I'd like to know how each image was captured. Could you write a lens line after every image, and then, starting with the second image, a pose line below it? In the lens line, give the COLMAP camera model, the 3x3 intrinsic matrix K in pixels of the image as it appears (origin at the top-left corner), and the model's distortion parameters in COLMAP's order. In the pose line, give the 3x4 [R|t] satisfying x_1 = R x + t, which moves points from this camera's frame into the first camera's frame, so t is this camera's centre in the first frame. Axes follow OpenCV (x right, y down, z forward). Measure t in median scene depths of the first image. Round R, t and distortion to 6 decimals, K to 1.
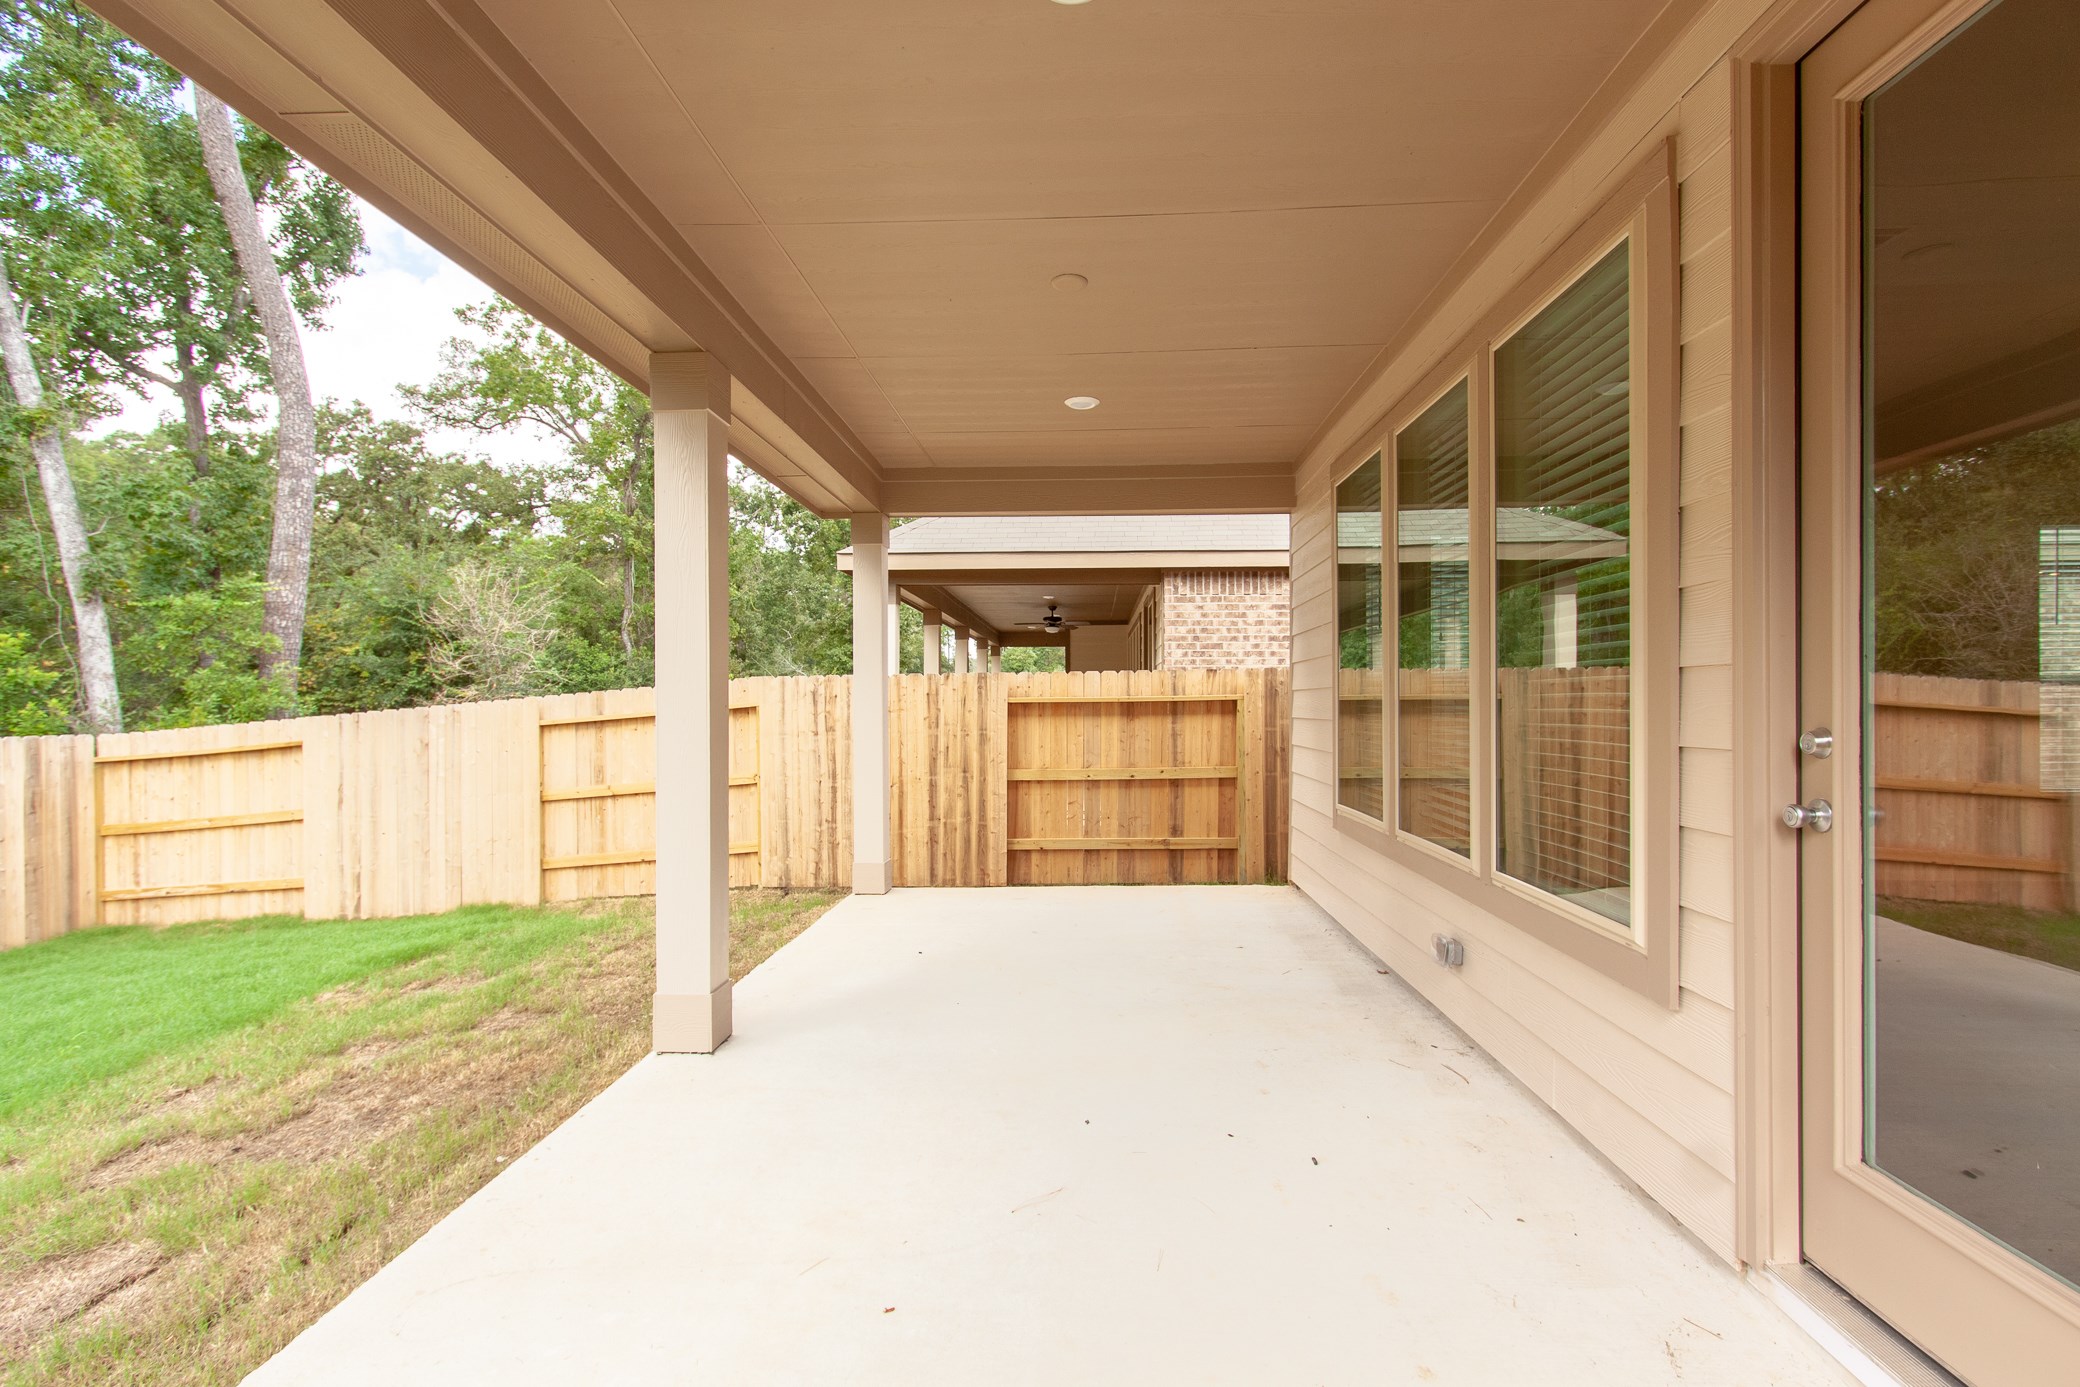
lens RADIAL K [[957.5, 0, 1038.0], [0, 957.5, 703.9], [0, 0, 1]] dist [0.003781, -0.000099]
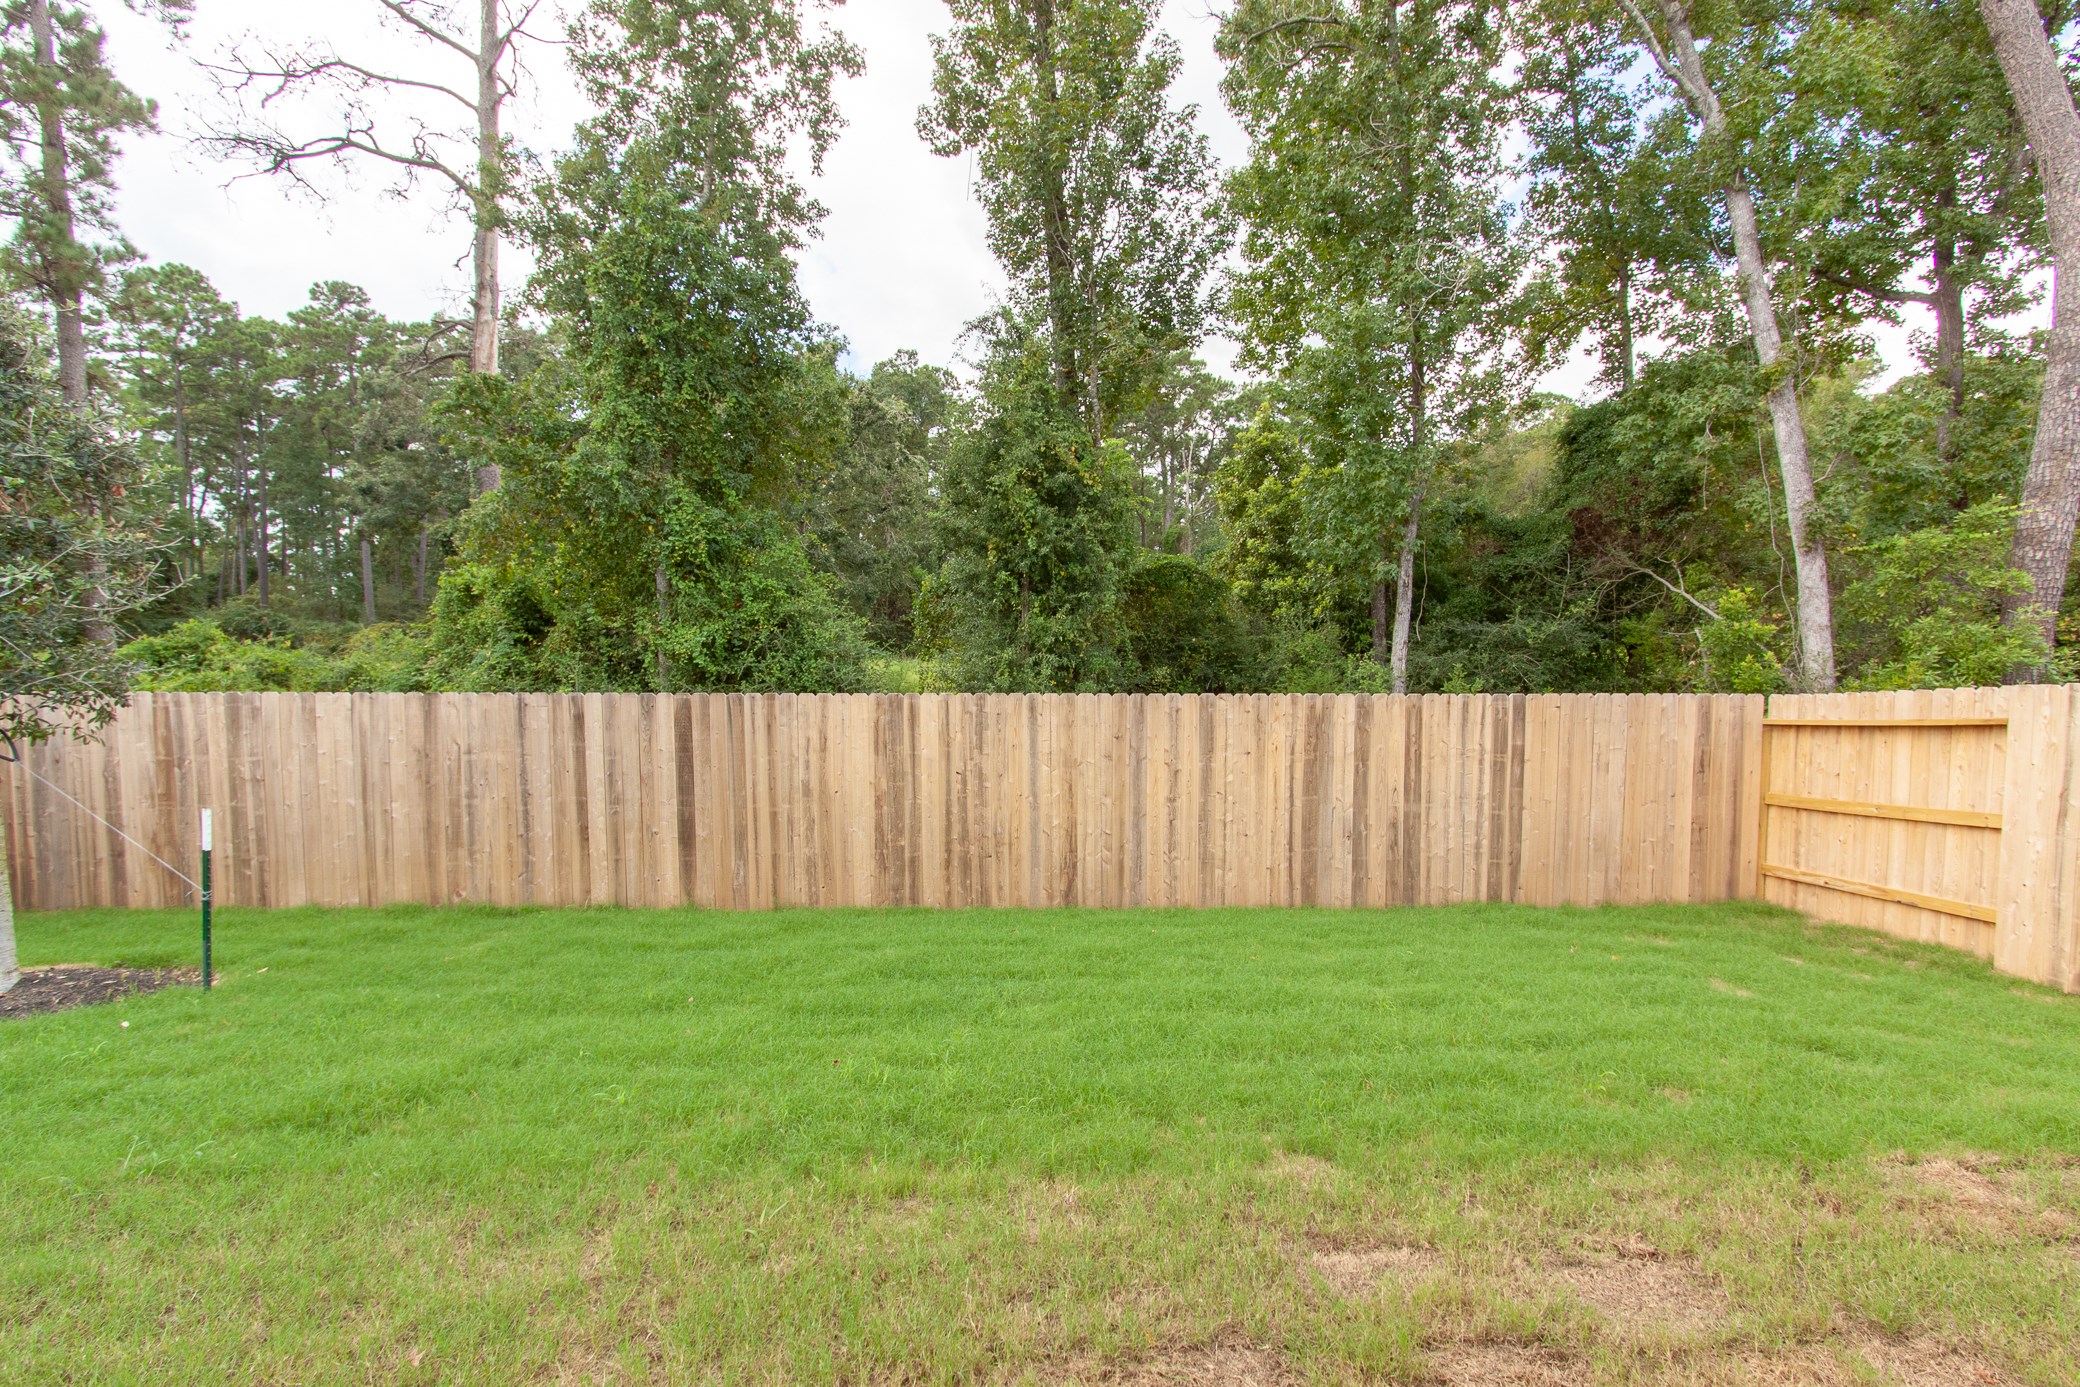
lens RADIAL K [[957.5, 0, 1038.0], [0, 957.5, 703.9], [0, 0, 1]] dist [0.003781, -0.000099]
pose [[0.080869, 0.061989, -0.994795, -0.108058], [-0.006546, 0.998076, 0.061661, -0.009860], [0.996703, 0.001526, 0.081119, 0.205133]]
